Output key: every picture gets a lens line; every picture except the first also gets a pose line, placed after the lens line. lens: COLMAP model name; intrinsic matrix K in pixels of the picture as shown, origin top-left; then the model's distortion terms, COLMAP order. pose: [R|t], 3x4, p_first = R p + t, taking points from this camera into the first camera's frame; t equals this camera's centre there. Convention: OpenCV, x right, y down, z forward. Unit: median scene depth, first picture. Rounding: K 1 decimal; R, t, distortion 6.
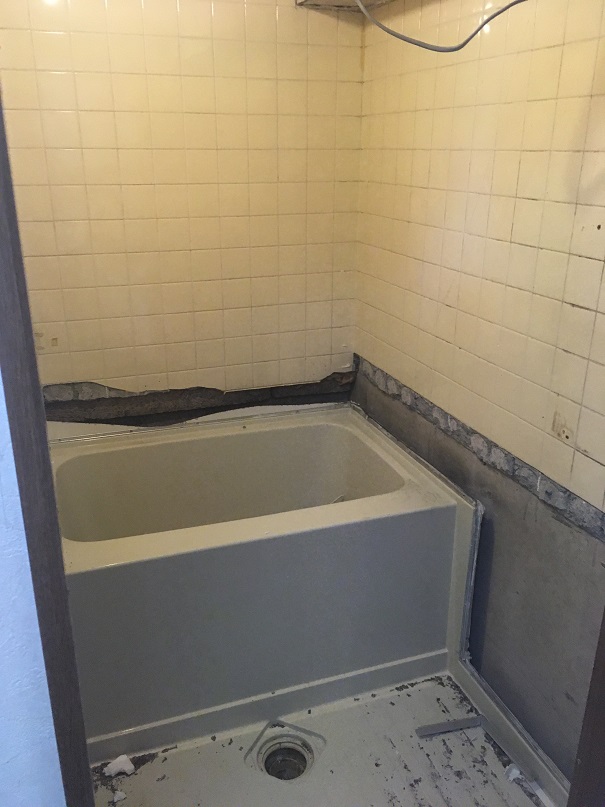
lens RADIAL K [[690.5, 0, 306.9], [0, 690.5, 396.3], [0, 0, 1]] dist [0.063227, -0.088712]
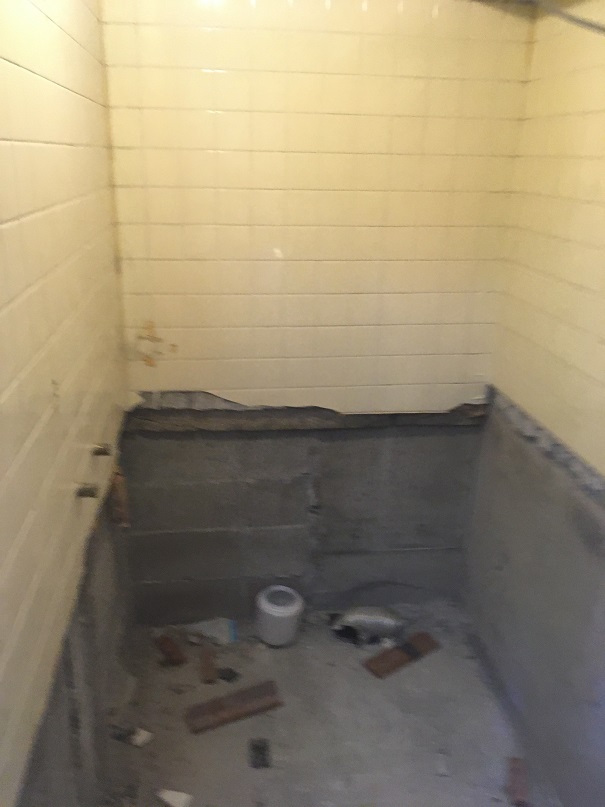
lens RADIAL K [[690.5, 0, 308.5], [0, 690.5, 408.4], [0, 0, 1]] dist [0.063227, -0.088712]
pose [[0.976146, 0.094014, -0.195705, 0.021292], [-0.093854, 0.995535, 0.010114, -0.021110], [0.195782, 0.008495, 0.980611, 0.081599]]
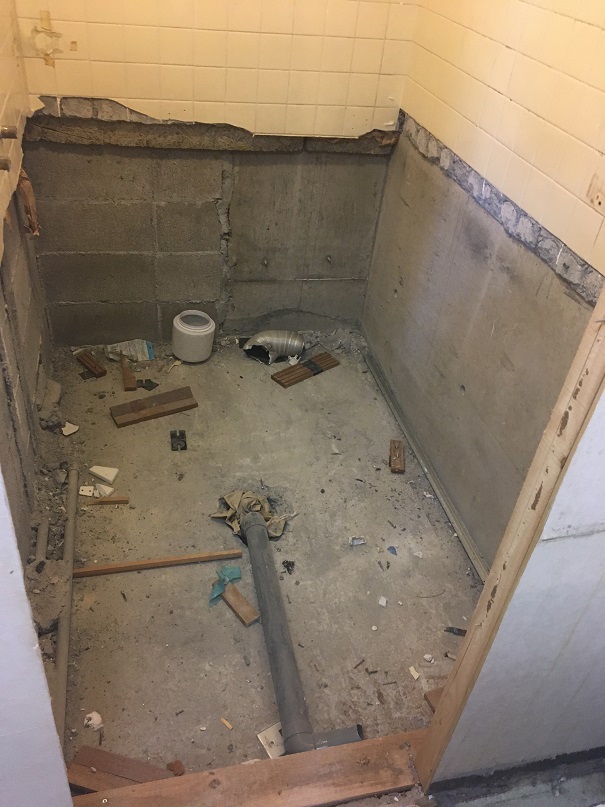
lens RADIAL K [[690.5, 0, 309.9], [0, 690.5, 403.8], [0, 0, 1]] dist [0.063227, -0.088712]
pose [[0.988902, 0.144498, -0.034547, 0.044235], [-0.128395, 0.948184, 0.290623, 0.061122], [0.074751, -0.282962, 0.956214, 0.010876]]
